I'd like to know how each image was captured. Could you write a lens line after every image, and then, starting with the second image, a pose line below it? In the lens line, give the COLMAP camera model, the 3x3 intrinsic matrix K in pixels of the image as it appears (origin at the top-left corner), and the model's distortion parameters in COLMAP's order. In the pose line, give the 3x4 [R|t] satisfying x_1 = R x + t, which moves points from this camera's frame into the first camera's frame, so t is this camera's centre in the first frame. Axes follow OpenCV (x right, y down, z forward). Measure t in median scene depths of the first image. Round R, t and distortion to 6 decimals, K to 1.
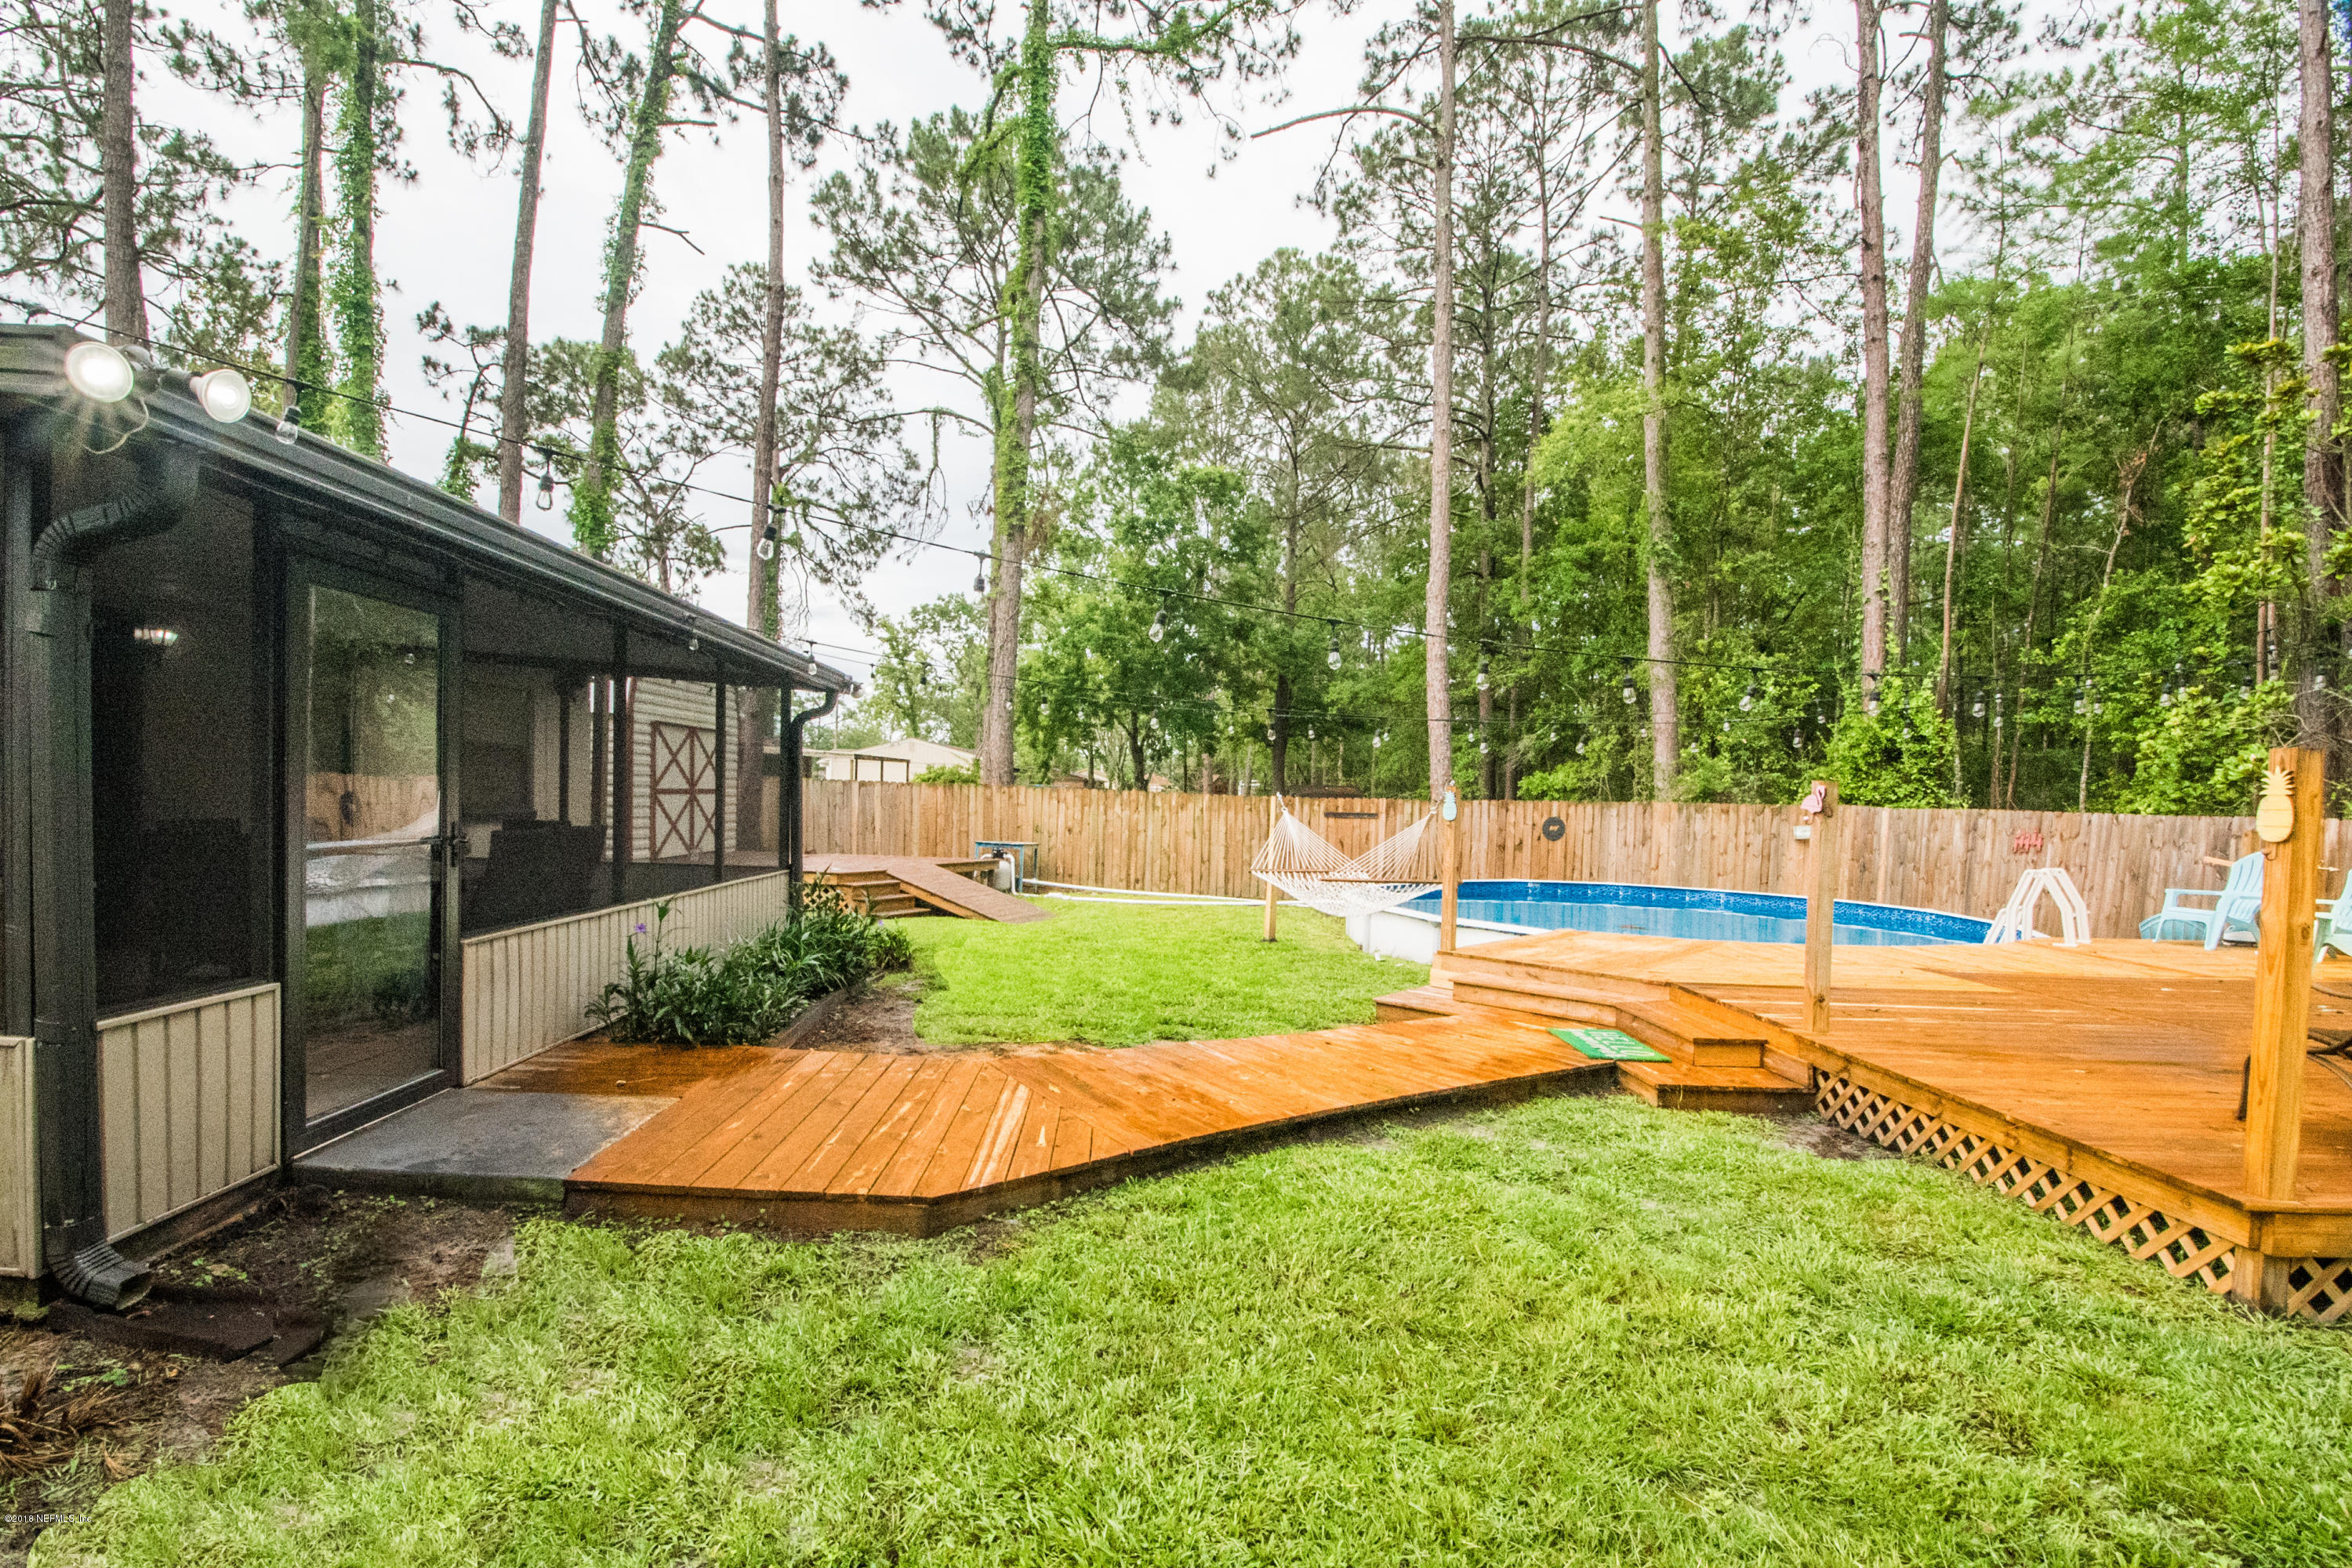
lens RADIAL K [[1276.9, 0, 1172.6], [0, 1276.9, 797.6], [0, 0, 1]] dist [0.000882, -0.000629]
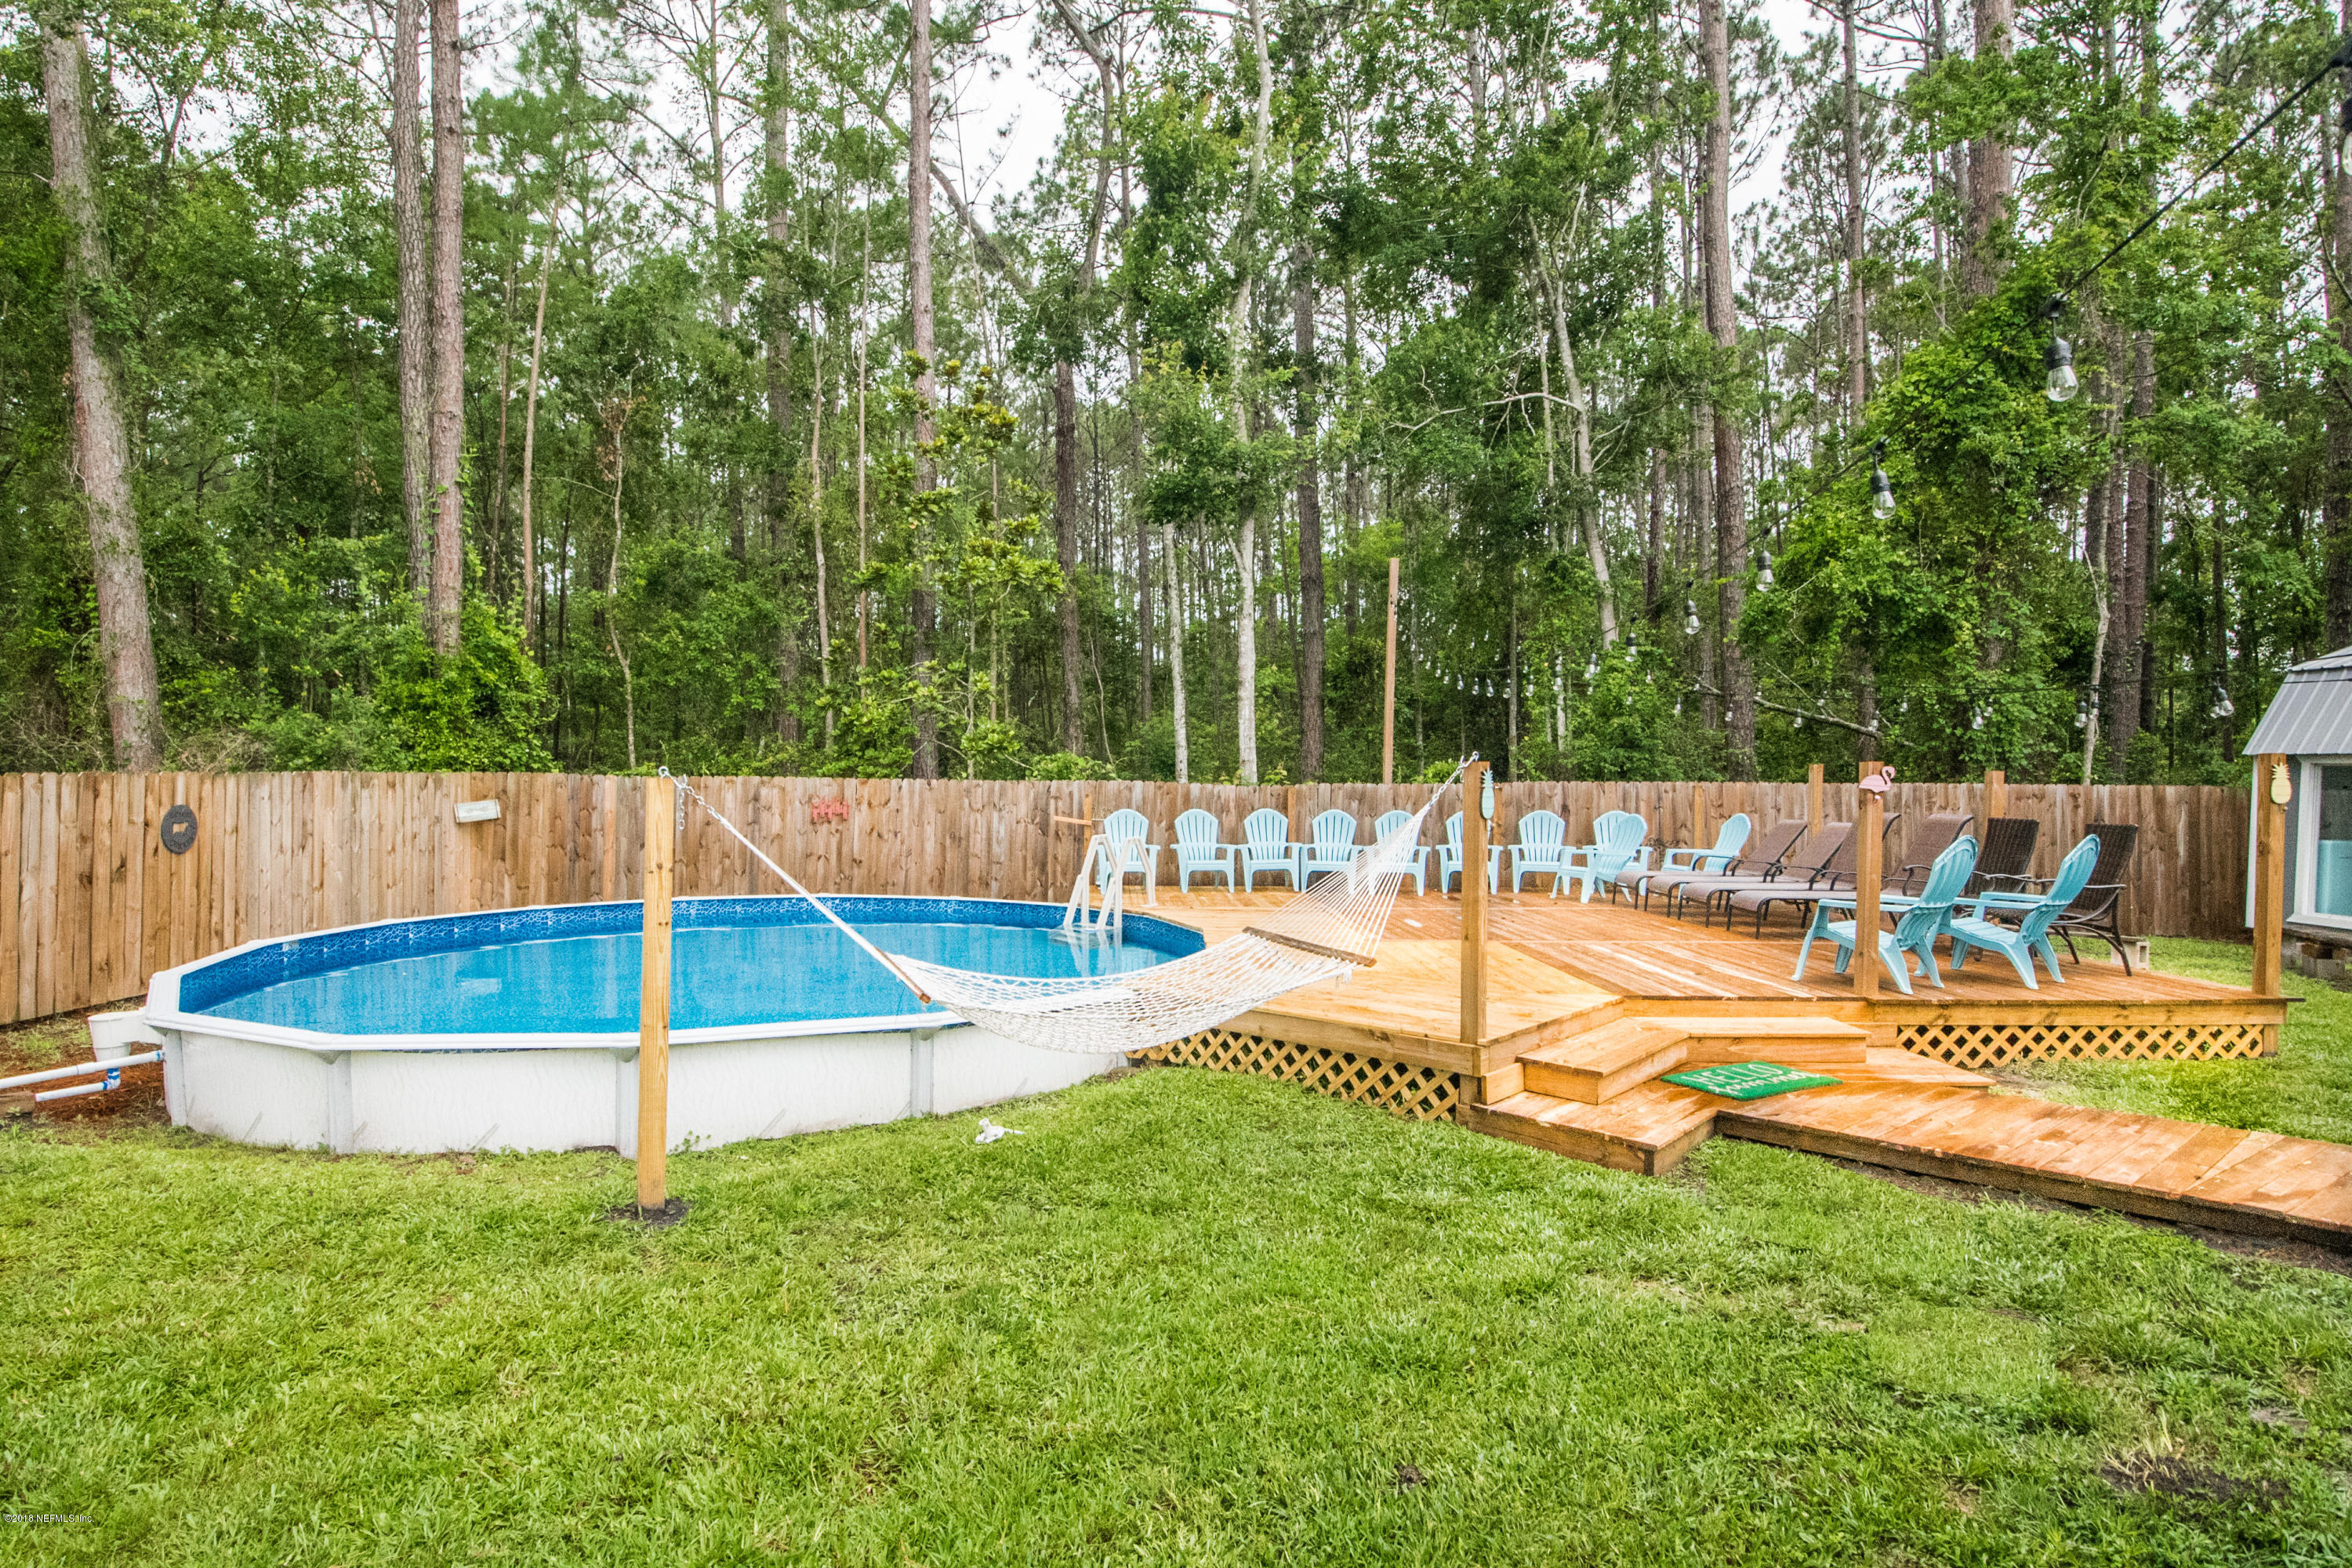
lens RADIAL K [[1220.2, 0, 1178.3], [0, 1220.2, 790.4], [0, 0, 1]] dist [-0.012419, -0.000648]
pose [[-0.079703, -0.029663, 0.996377, -0.203296], [-0.015546, 0.999473, 0.028511, -0.010314], [-0.996697, -0.013217, -0.080122, 0.693677]]
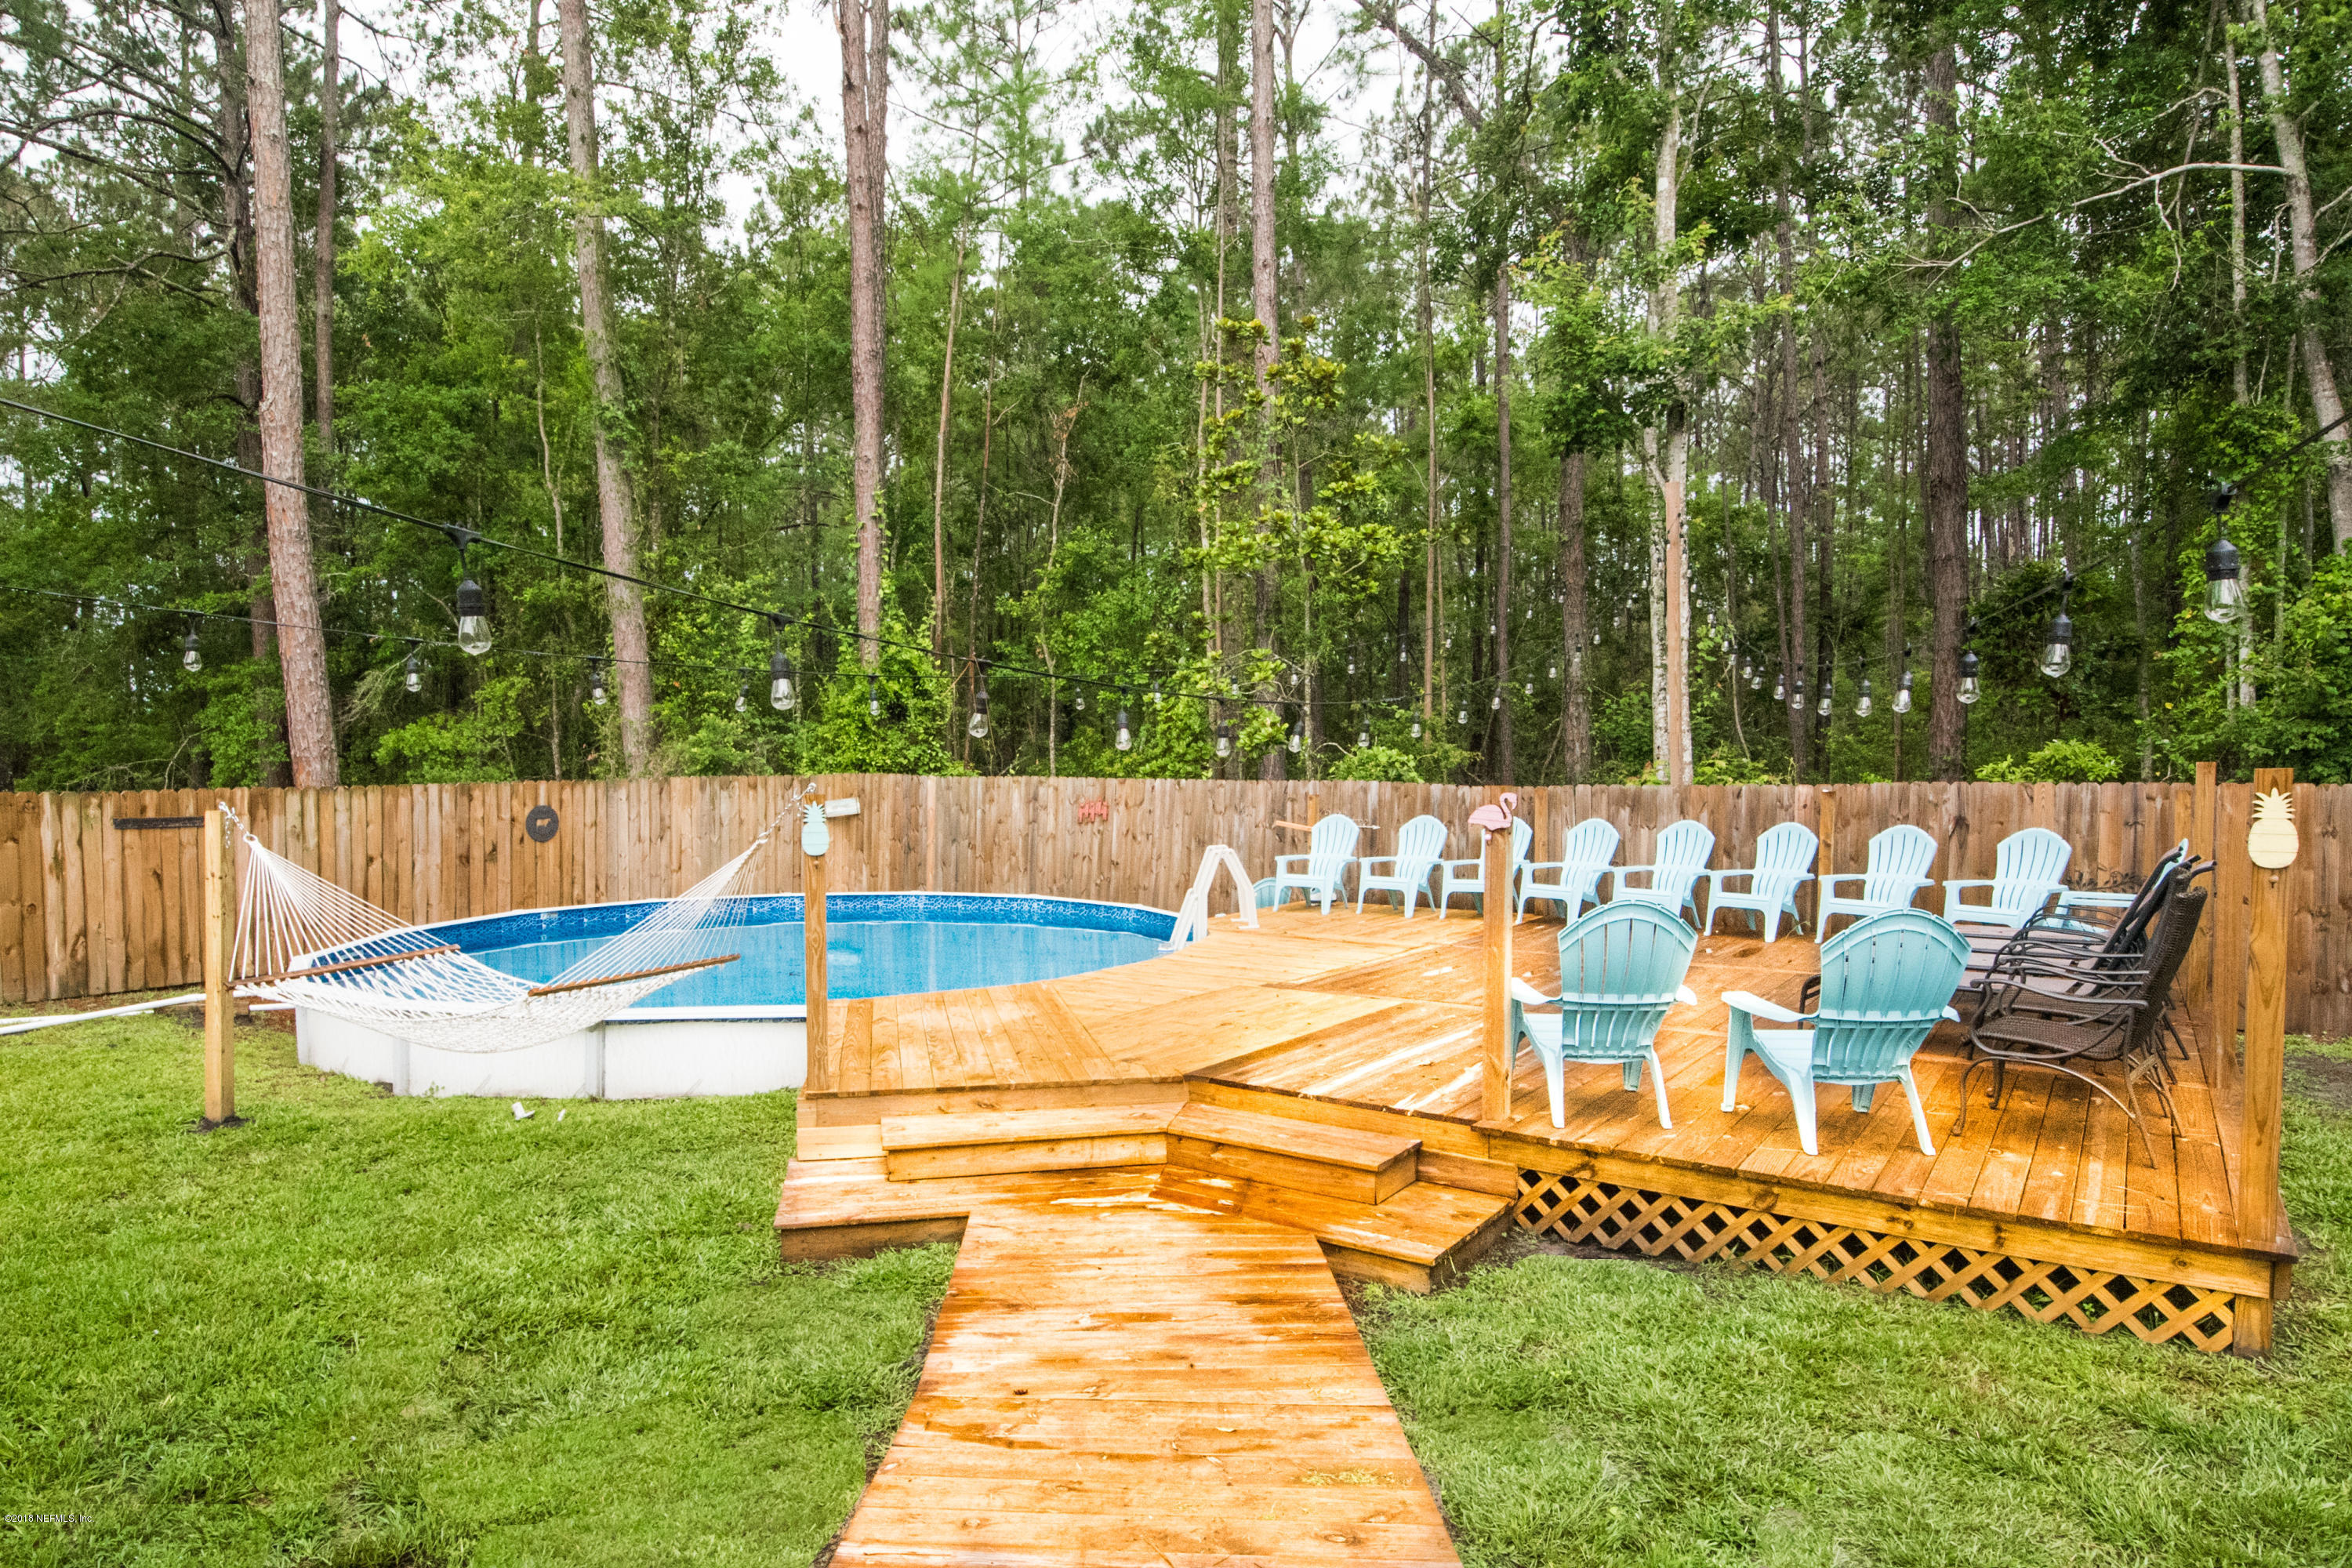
lens RADIAL K [[1397.2, 0, 1172.6], [0, 1397.2, 796.1], [0, 0, 1]] dist [0.009599, -0.000299]
pose [[0.534517, -0.046789, 0.843861, -0.137948], [0.009647, 0.998739, 0.049265, -0.022960], [-0.845102, -0.018192, 0.534295, 0.368687]]
